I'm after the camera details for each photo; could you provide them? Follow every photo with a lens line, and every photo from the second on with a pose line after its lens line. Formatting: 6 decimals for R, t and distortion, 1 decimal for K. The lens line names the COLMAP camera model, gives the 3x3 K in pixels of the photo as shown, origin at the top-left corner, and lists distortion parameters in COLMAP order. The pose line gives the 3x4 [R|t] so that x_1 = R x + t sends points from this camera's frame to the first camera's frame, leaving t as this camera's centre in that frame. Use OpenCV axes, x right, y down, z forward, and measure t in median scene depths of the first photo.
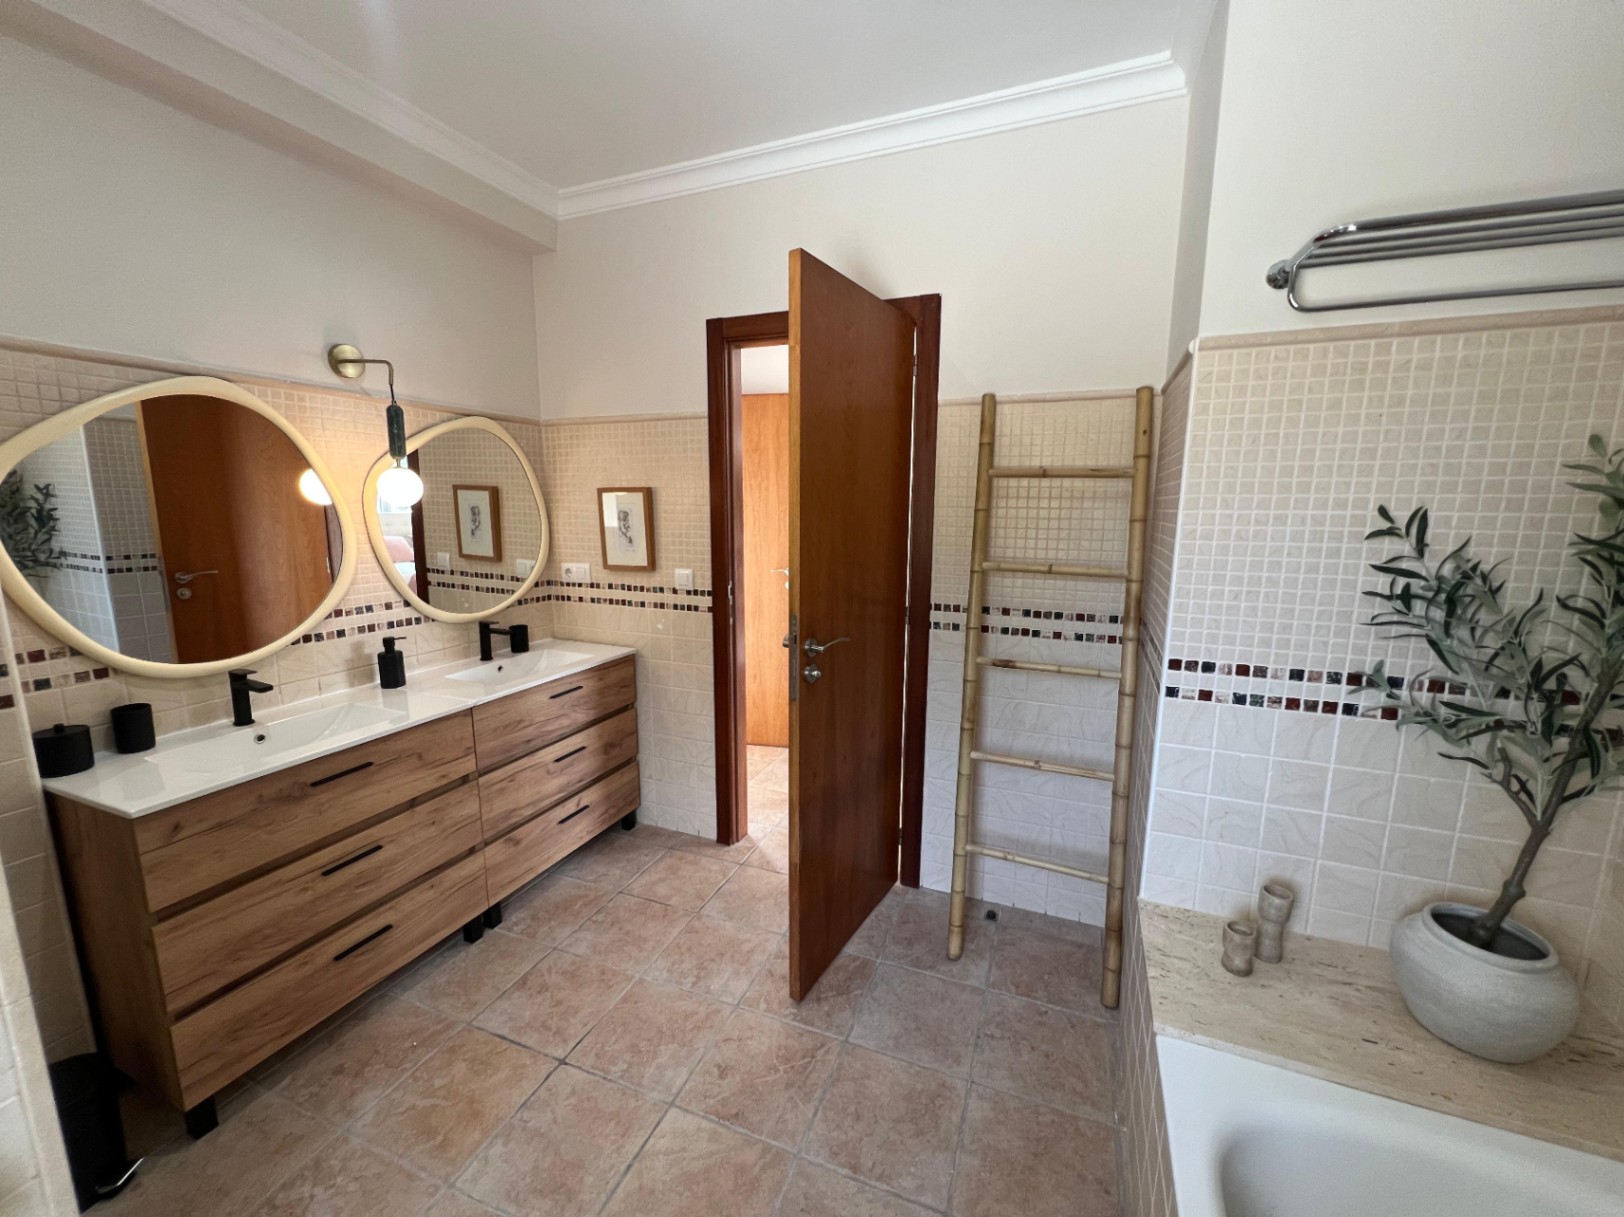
lens RADIAL K [[646.3, 0, 811.7], [0, 646.3, 611.9], [0, 0, 1]] dist [-0.000625, -0.000171]
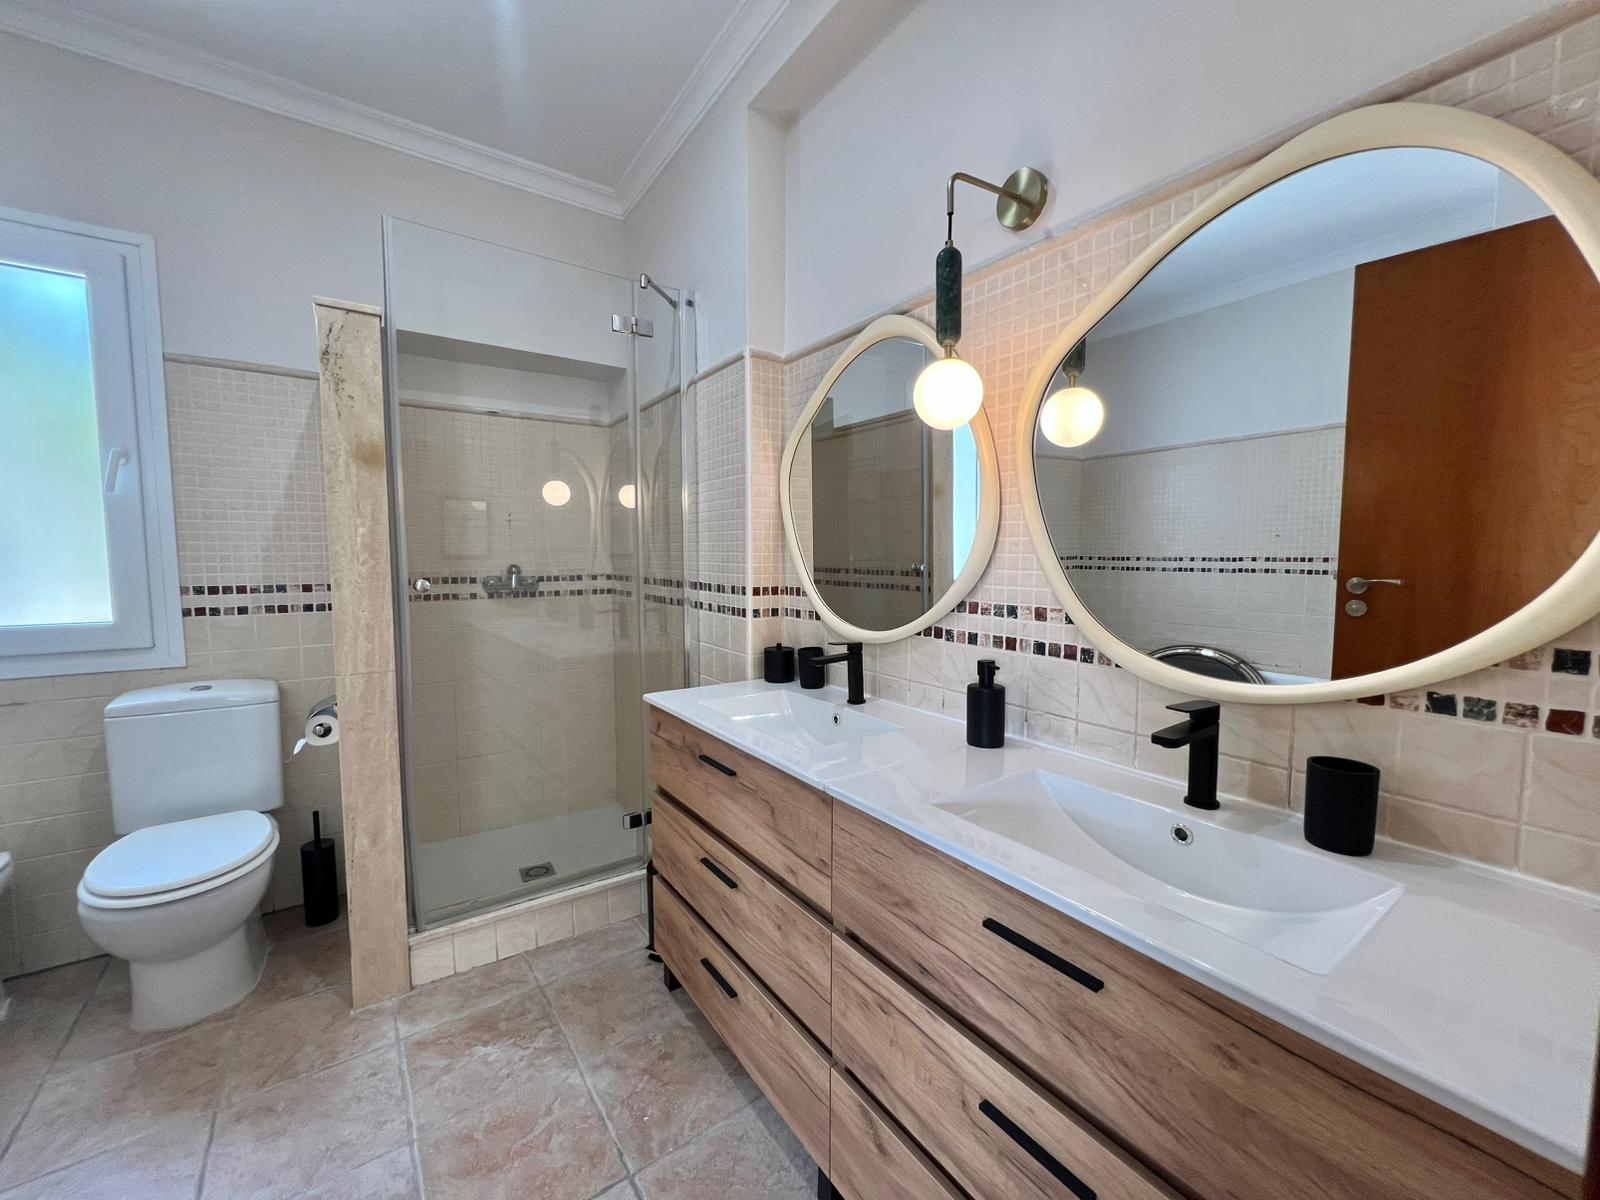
lens RADIAL K [[636.7, 0, 799.7], [0, 636.7, 603.4], [0, 0, 1]] dist [-0.000625, -0.000171]
pose [[-0.536961, 0.061518, -0.841361, -0.080851], [-0.143032, 0.976259, 0.162665, -0.083806], [0.831393, 0.207686, -0.515415, 1.182324]]
